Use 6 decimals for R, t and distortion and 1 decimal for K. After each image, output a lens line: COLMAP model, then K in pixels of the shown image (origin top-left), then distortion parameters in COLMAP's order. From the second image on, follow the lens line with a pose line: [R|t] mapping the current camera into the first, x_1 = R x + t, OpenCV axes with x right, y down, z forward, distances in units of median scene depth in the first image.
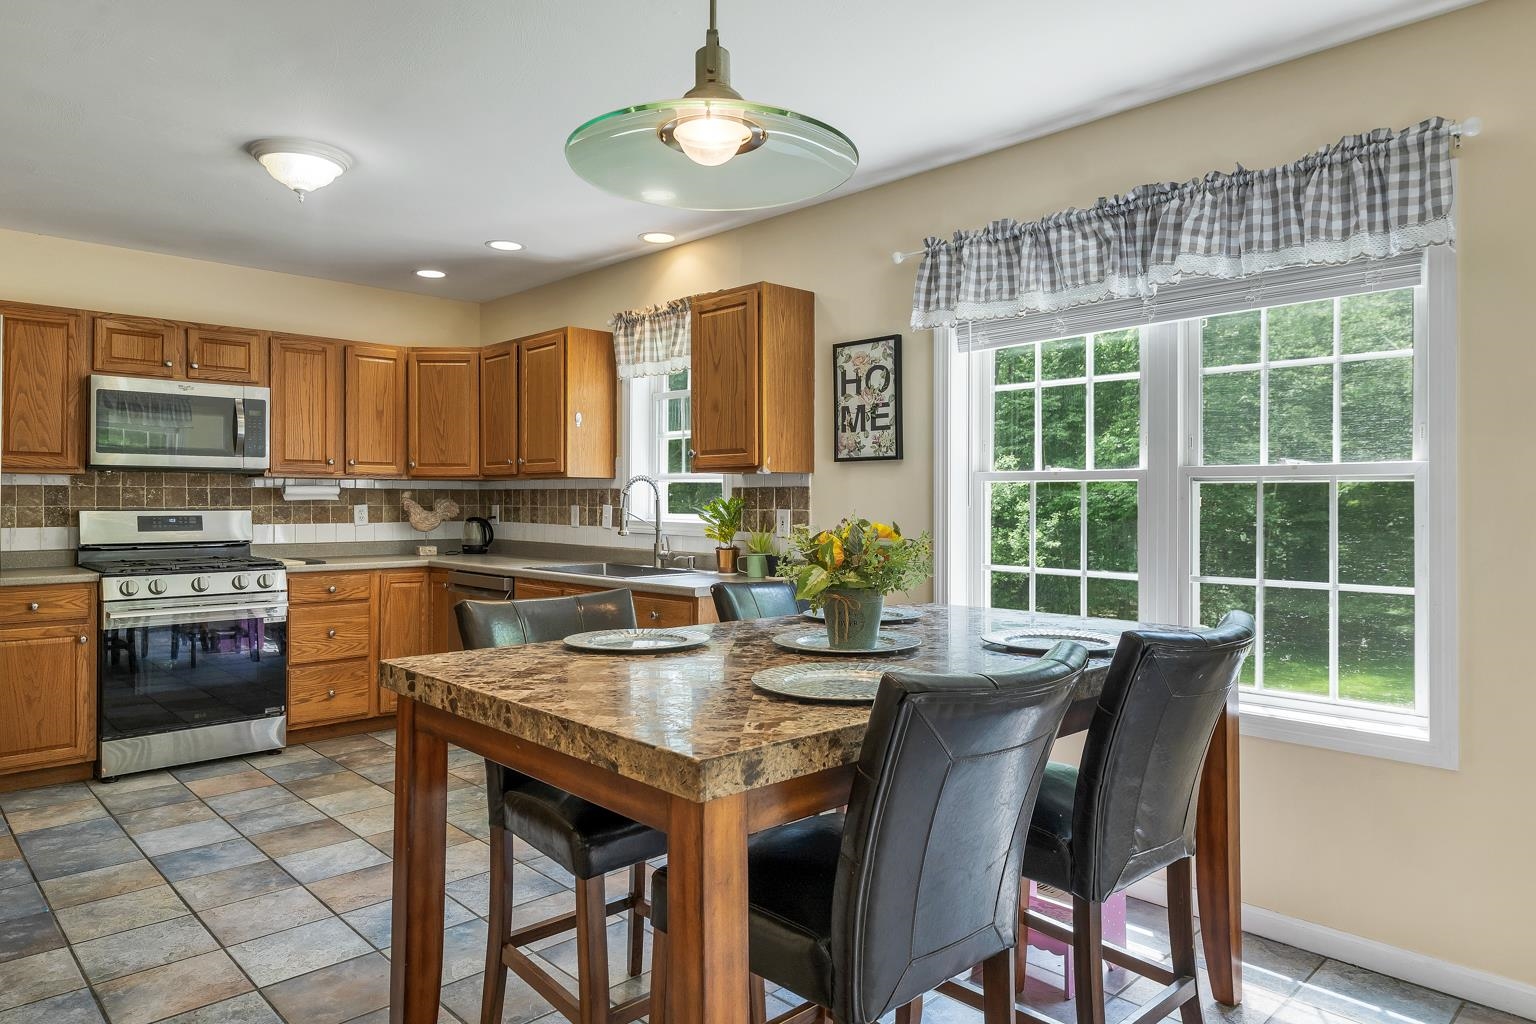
lens RADIAL K [[965.7, 0, 761.7], [0, 965.7, 510.6], [0, 0, 1]] dist [-0.000156, -0.001848]
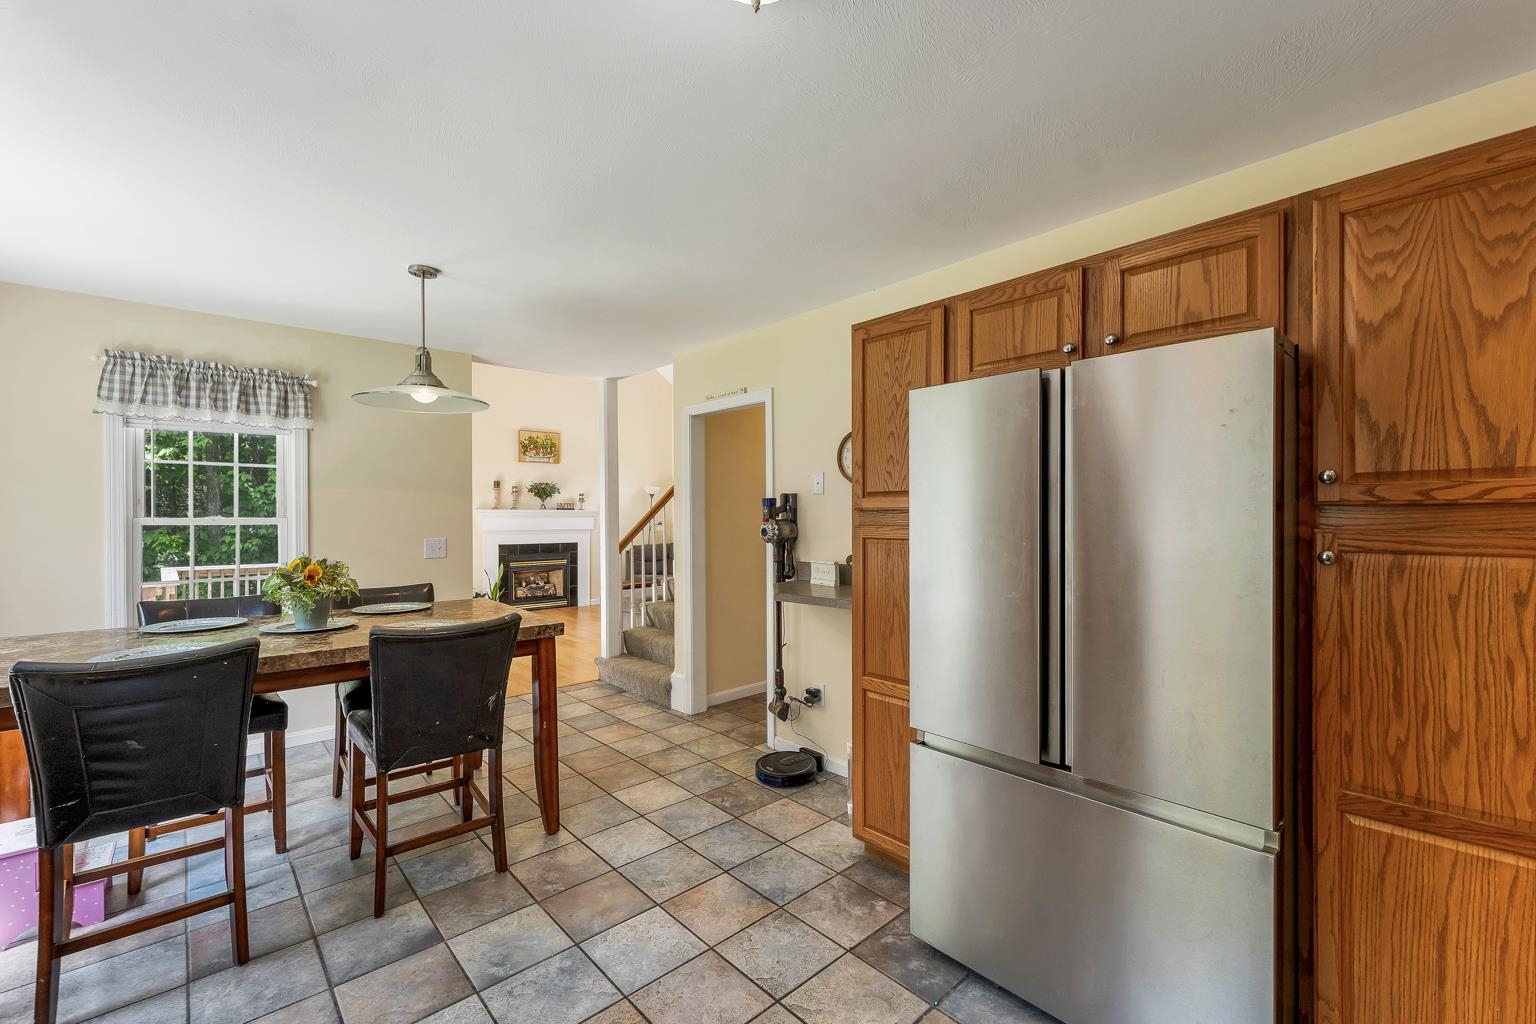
lens RADIAL K [[640.2, 0, 762.0], [0, 640.2, 516.2], [0, 0, 1]] dist [0.001846, 0.000333]
pose [[-0.999598, -0.000283, 0.028354, -0.379997], [-0.000106, 0.999981, 0.006224, -0.037709], [-0.028355, 0.006218, -0.999579, 1.043551]]
